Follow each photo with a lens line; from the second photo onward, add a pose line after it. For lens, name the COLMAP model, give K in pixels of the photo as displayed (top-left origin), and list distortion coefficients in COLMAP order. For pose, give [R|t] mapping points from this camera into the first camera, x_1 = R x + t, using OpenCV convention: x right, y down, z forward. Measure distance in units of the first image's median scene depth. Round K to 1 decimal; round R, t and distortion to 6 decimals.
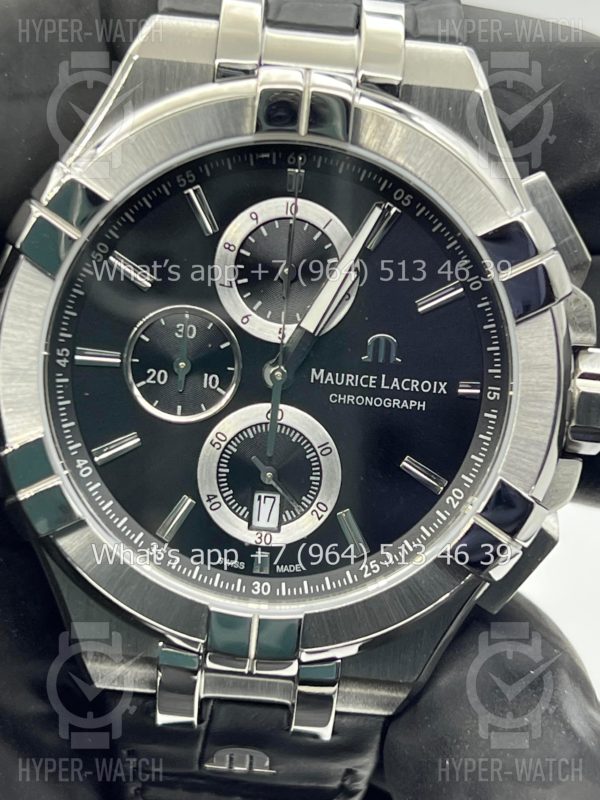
lens RADIAL K [[1902.6, 0, 298.4], [0, 1902.6, 401.9], [0, 0, 1]] dist [0.288446, 0.000000]
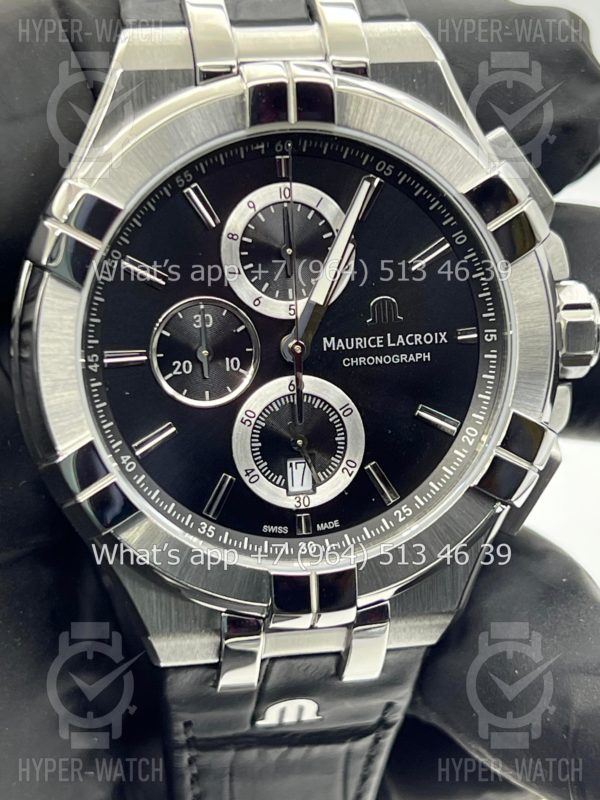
lens RADIAL K [[1902.6, 0, 301.2], [0, 1902.6, 396.0], [0, 0, 1]] dist [0.288446, 0.000000]
pose [[0.977187, -0.154623, 0.145593, -0.166946], [0.152409, 0.987967, 0.026308, -0.015403], [-0.147909, -0.003518, 0.988995, -0.059778]]
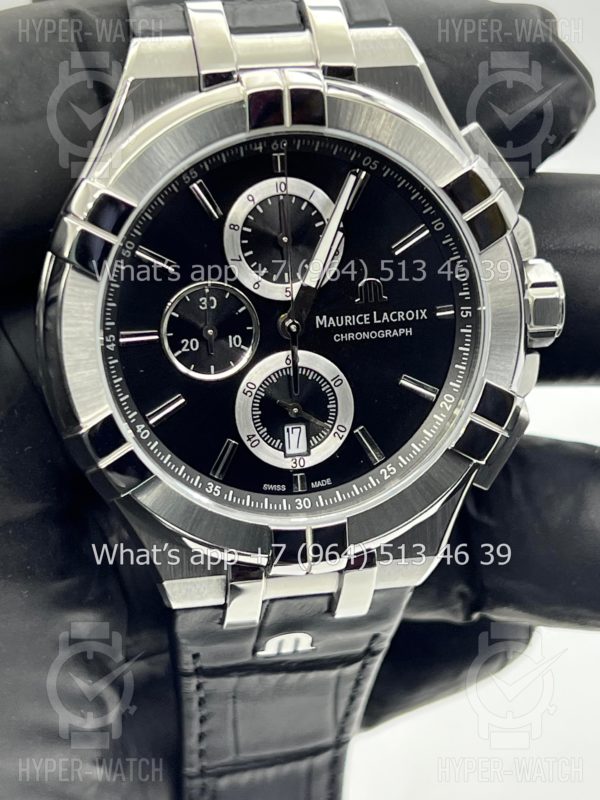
lens RADIAL K [[1902.6, 0, 304.0], [0, 1902.6, 398.7], [0, 0, 1]] dist [0.288446, 0.000000]
pose [[0.973498, -0.171863, 0.150878, -0.189994], [0.159086, 0.982864, 0.093112, -0.079497], [-0.164295, -0.066641, 0.984158, -0.178249]]
